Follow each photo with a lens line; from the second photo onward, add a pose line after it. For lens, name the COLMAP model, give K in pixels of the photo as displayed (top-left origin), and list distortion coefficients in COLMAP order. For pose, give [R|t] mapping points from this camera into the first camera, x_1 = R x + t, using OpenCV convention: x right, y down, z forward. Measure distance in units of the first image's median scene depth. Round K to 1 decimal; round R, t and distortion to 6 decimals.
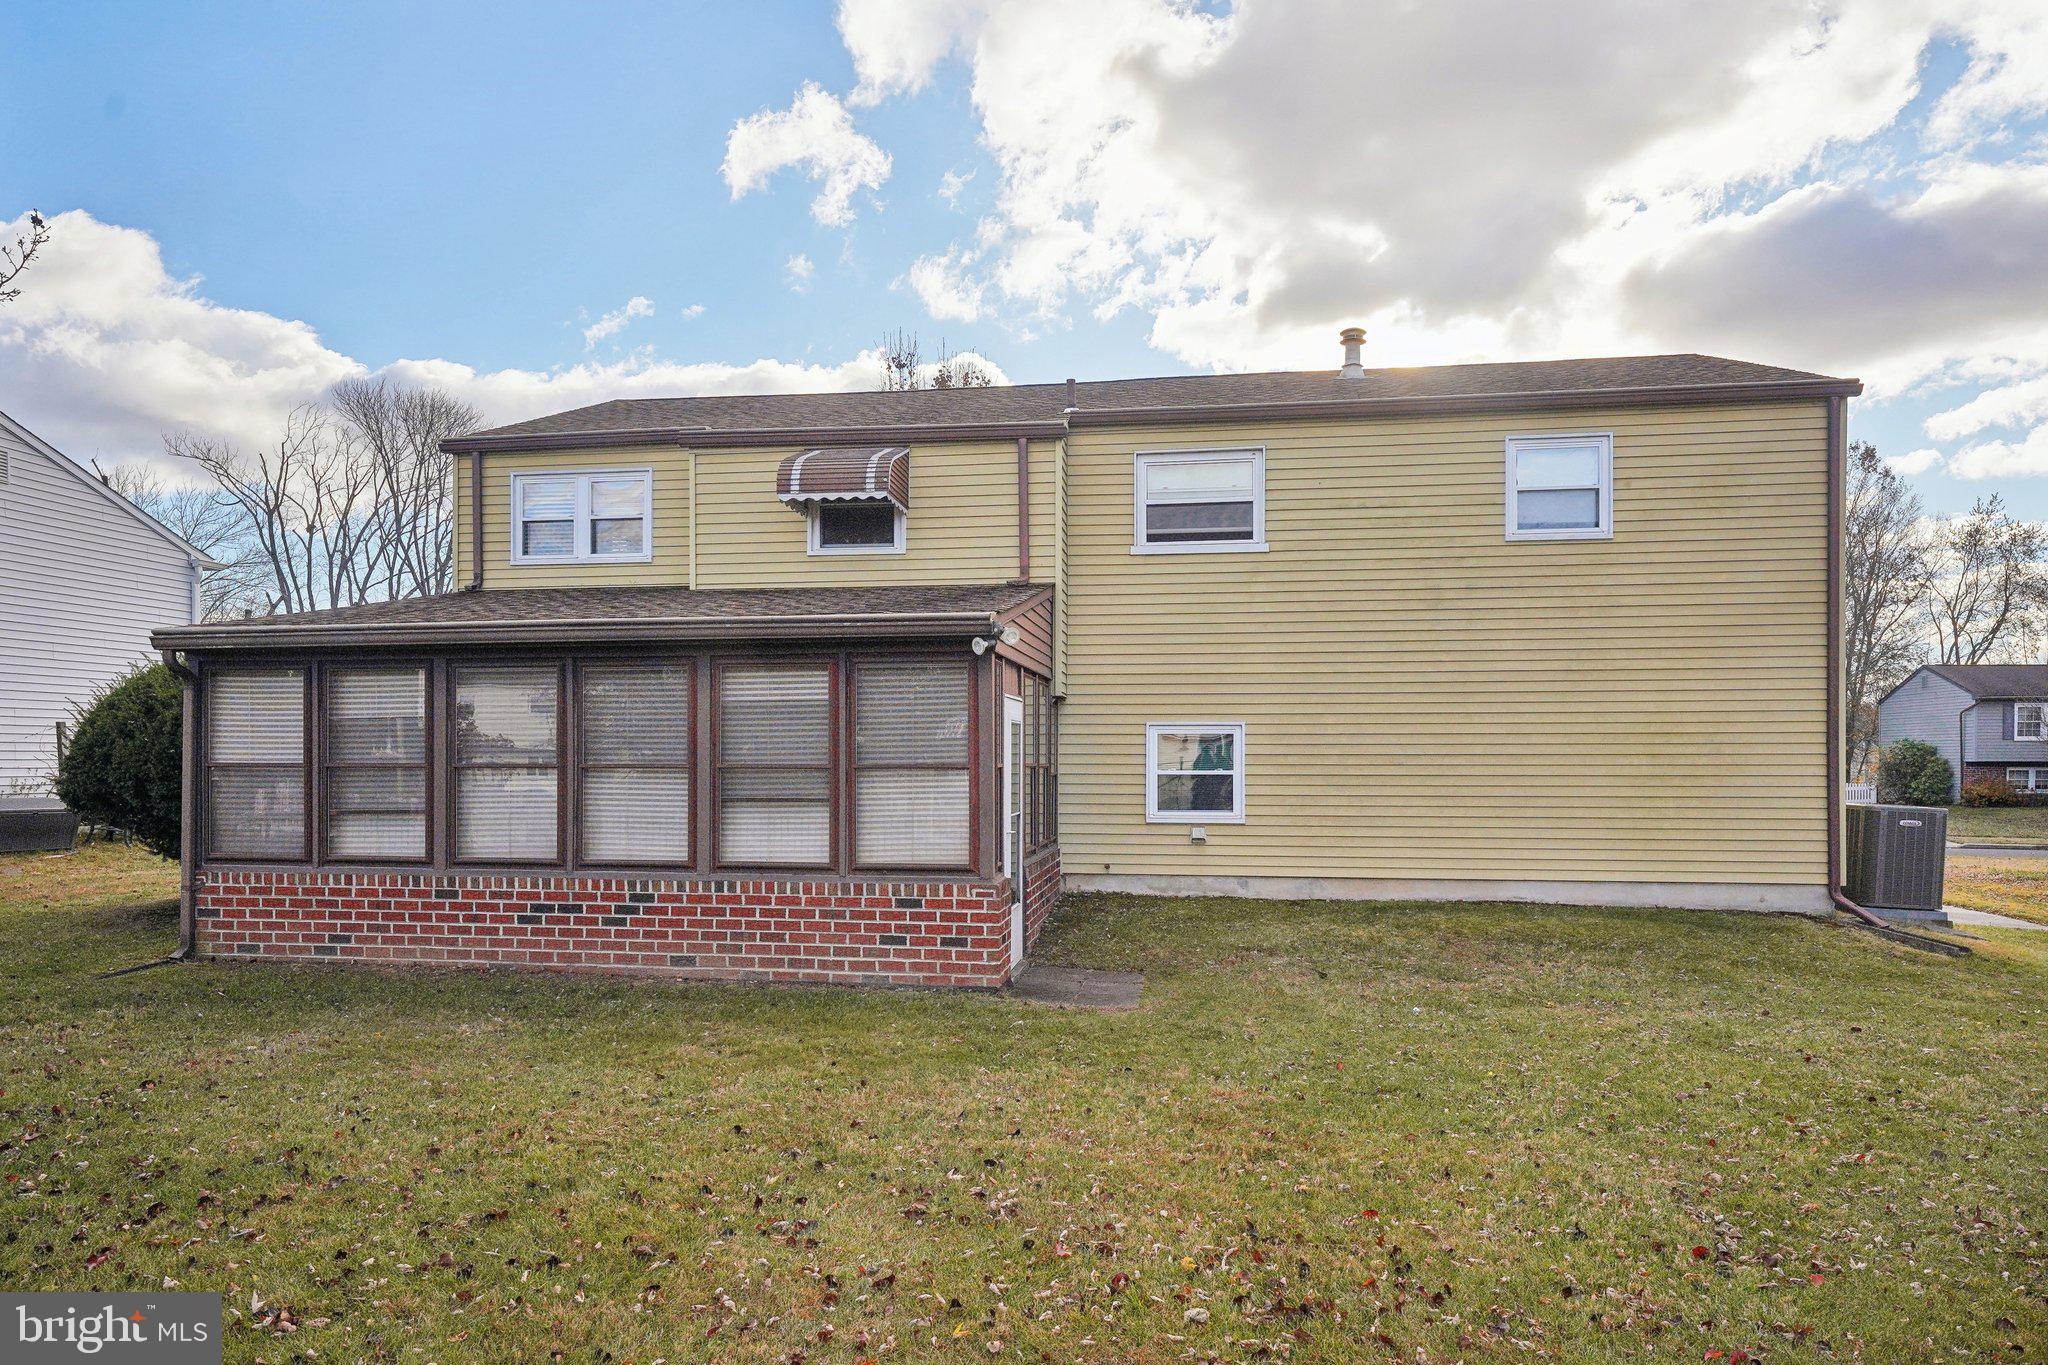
lens RADIAL K [[1251.5, 0, 1017.2], [0, 1251.5, 761.6], [0, 0, 1]] dist [0.000052, 0.000003]
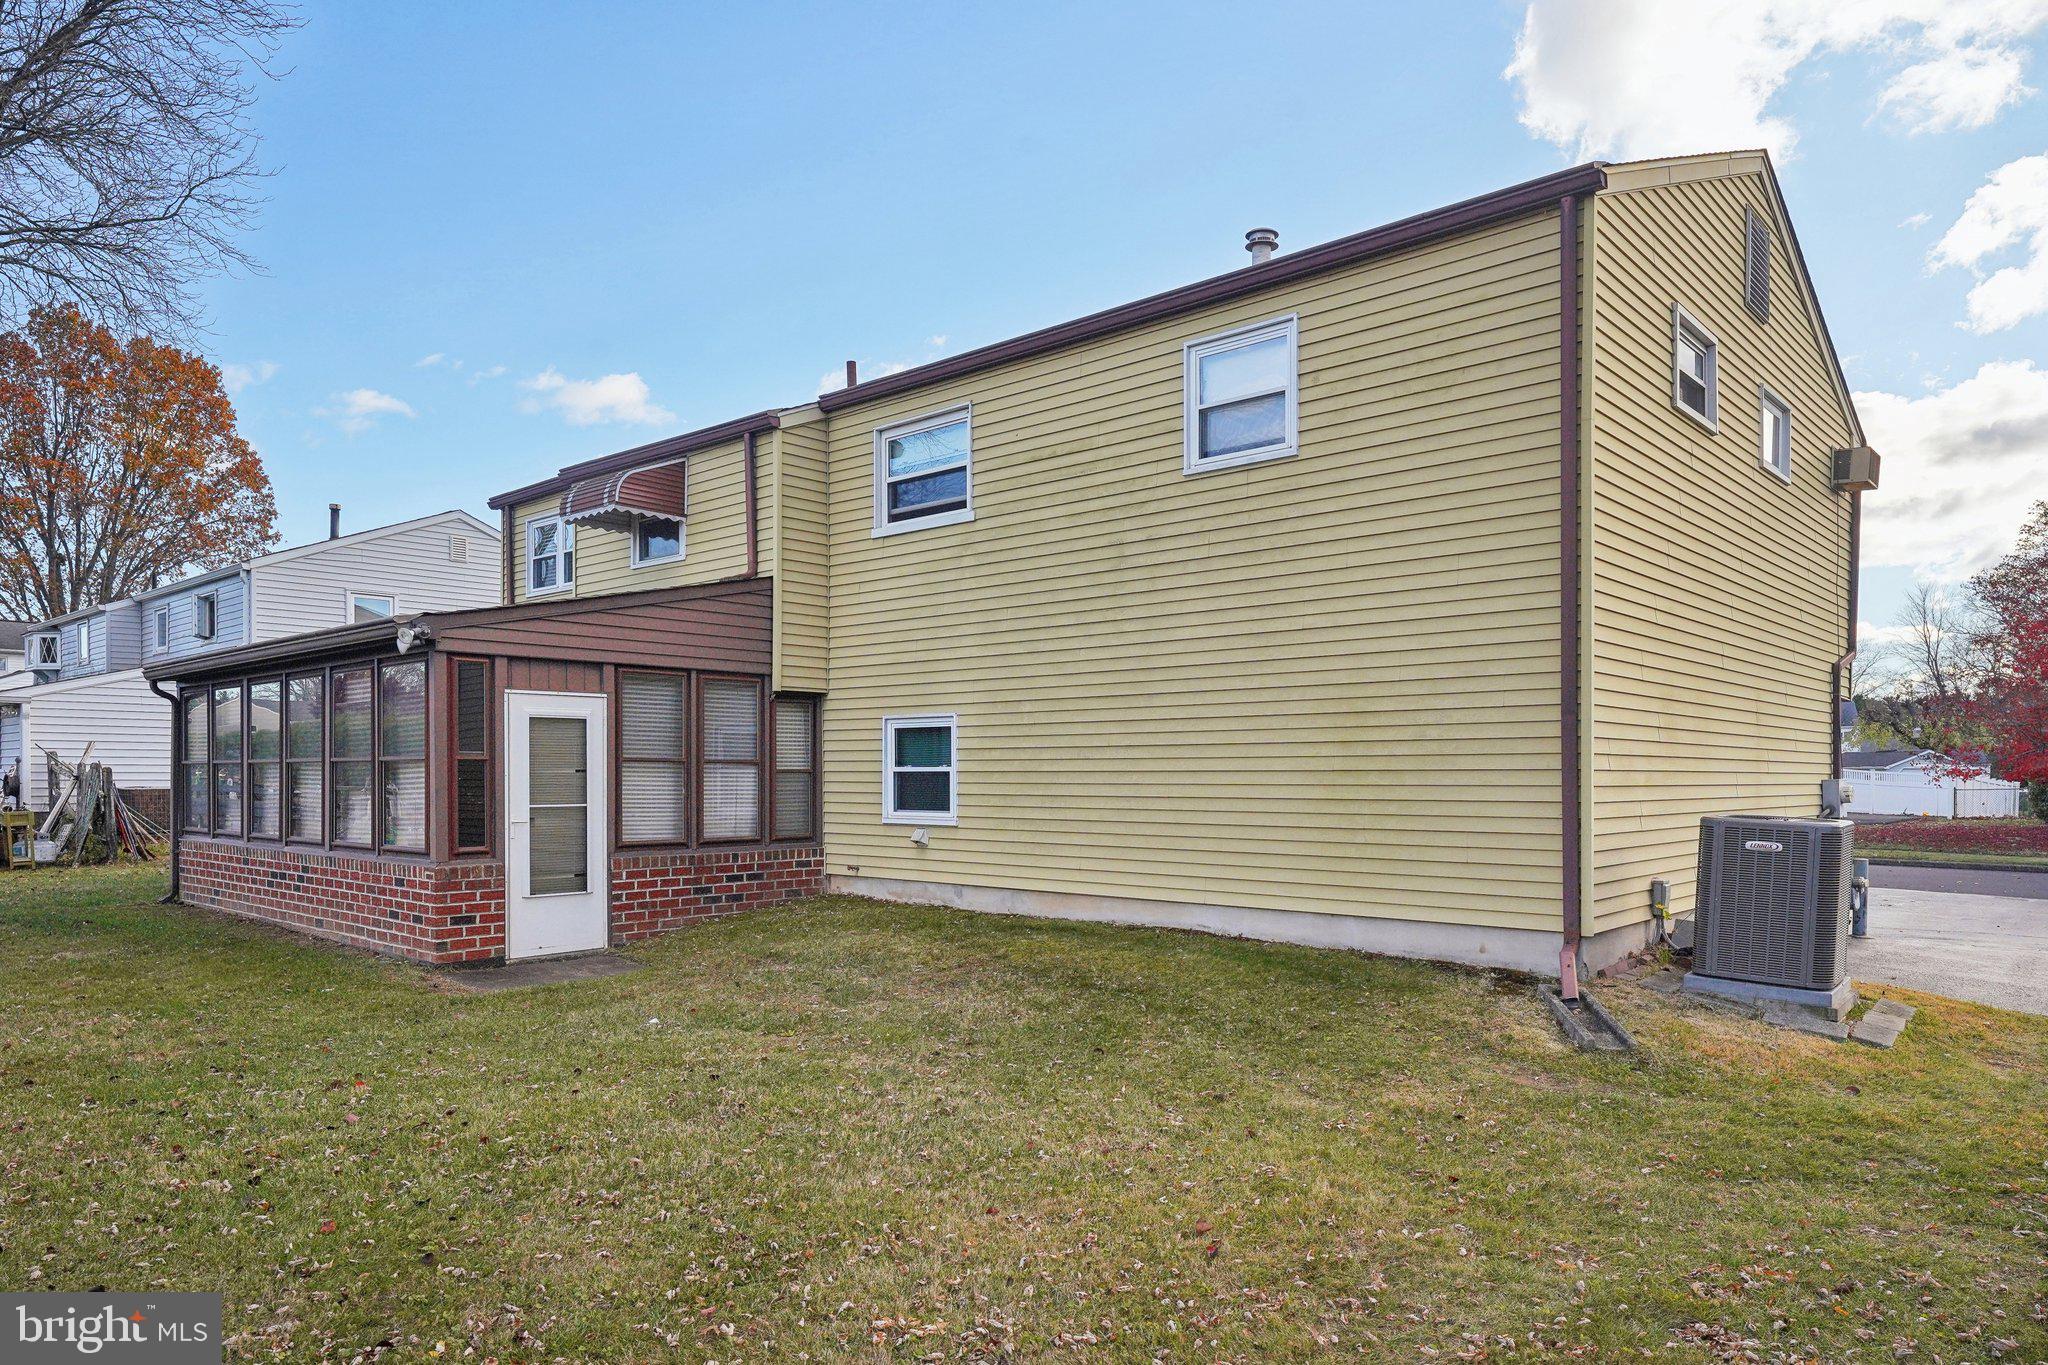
lens RADIAL K [[1304.4, 0, 1024.1], [0, 1304.4, 776.5], [0, 0, 1]] dist [0.000868, 0.000355]
pose [[0.837317, 0.000135, -0.546718, 0.734262], [0.000947, 0.999998, 0.001697, 0.012519], [0.546718, -0.001939, 0.837315, 0.244091]]
